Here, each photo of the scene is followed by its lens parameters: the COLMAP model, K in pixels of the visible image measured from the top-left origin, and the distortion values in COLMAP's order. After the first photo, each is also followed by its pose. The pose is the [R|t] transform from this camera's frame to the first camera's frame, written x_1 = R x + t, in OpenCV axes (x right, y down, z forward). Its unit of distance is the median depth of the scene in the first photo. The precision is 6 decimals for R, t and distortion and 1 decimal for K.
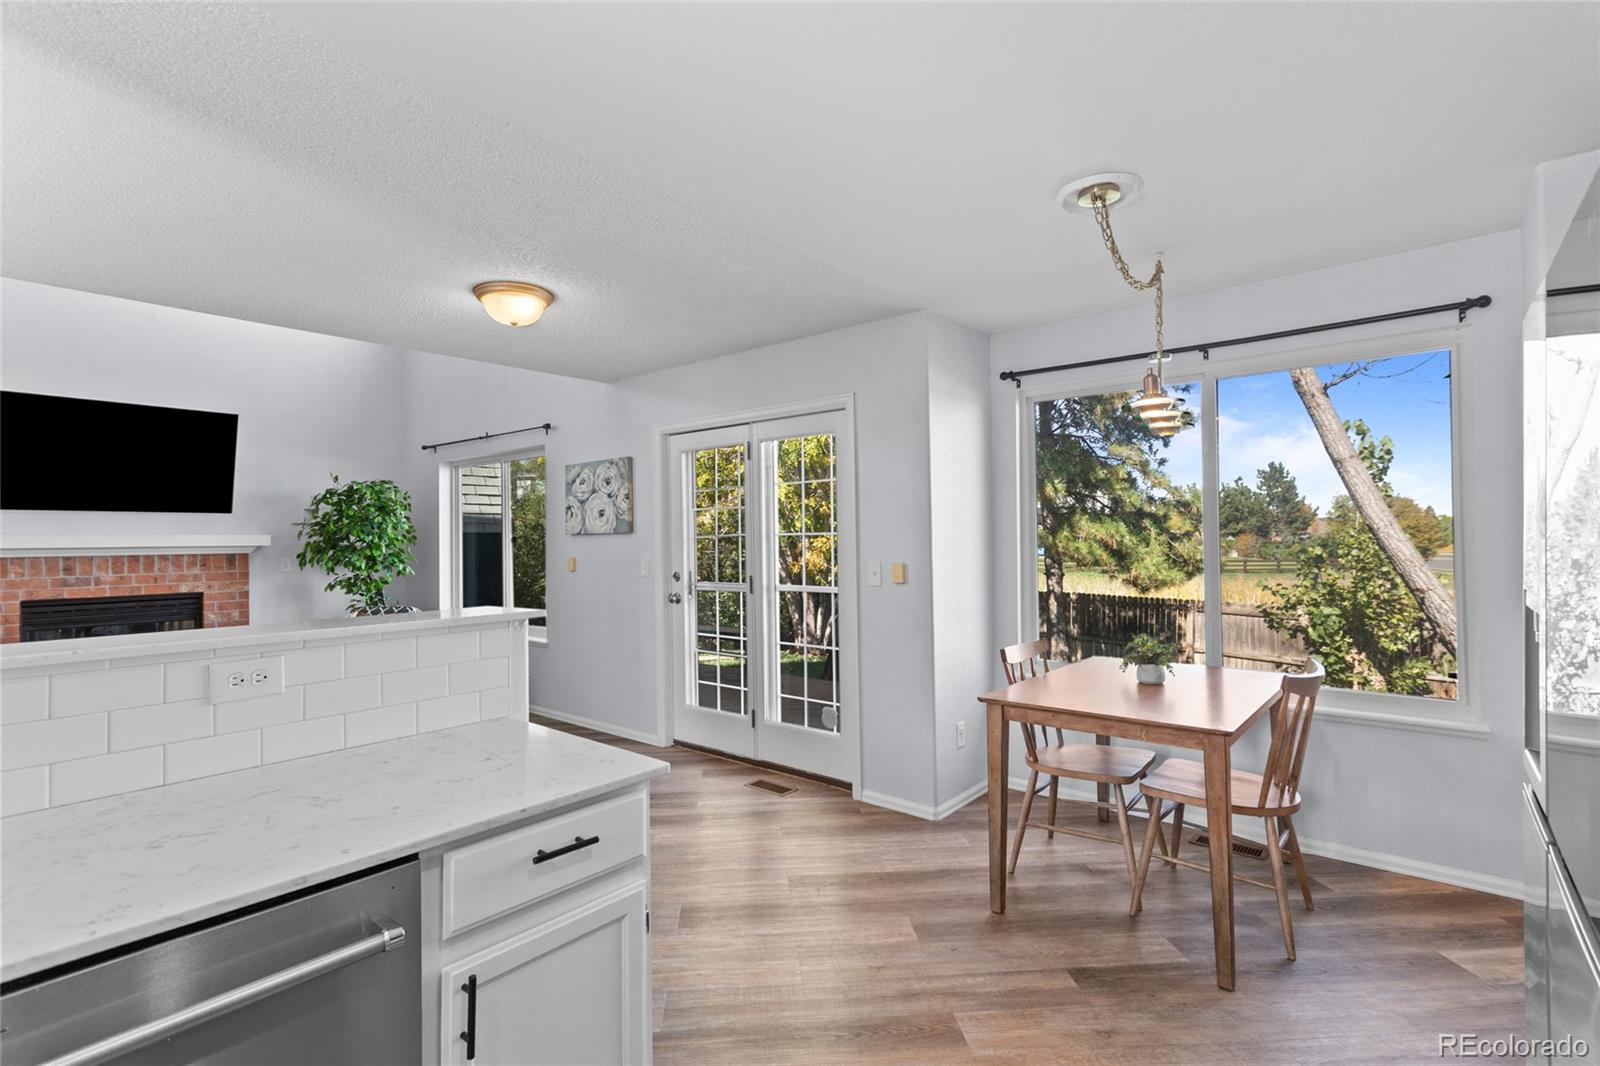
lens RADIAL K [[758.8, 0, 791.1], [0, 758.8, 530.3], [0, 0, 1]] dist [0.003081, 0.003190]
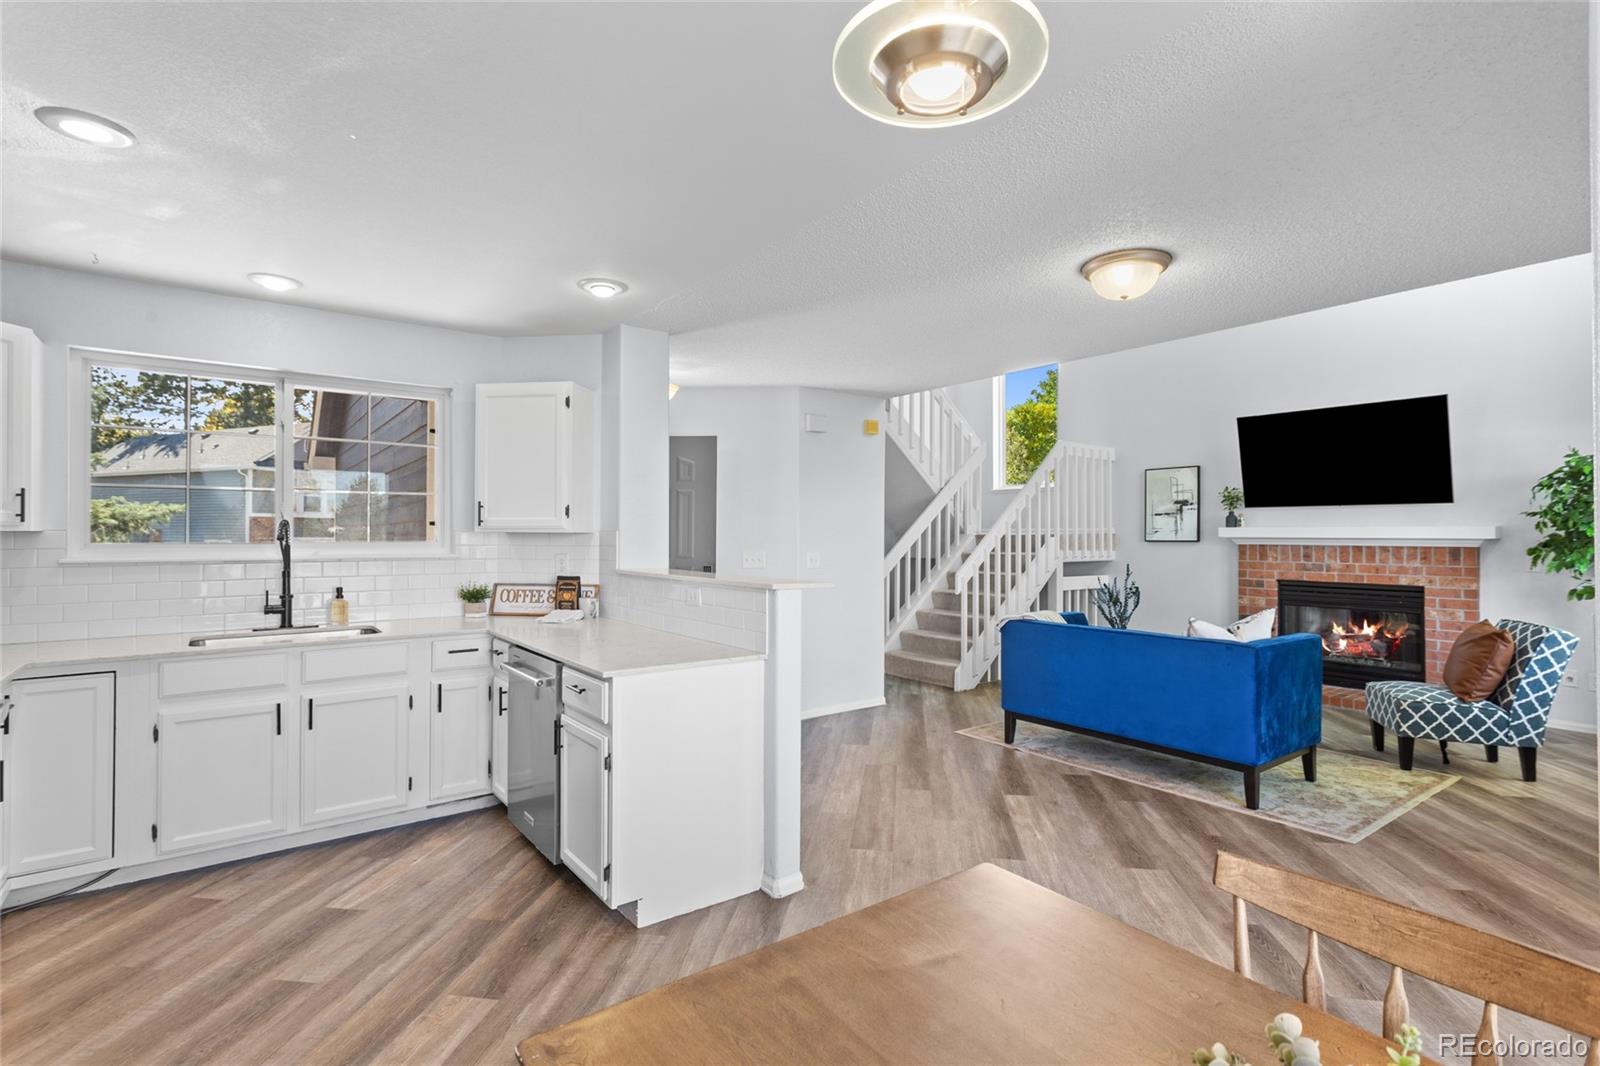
lens RADIAL K [[758.8, 0, 796.0], [0, 758.8, 528.9], [0, 0, 1]] dist [0.003081, 0.003190]
pose [[-0.220155, 0.002515, -0.975462, 0.352702], [0.010115, 0.999949, 0.000295, 0.000926], [0.975412, -0.009802, -0.220169, 0.465895]]
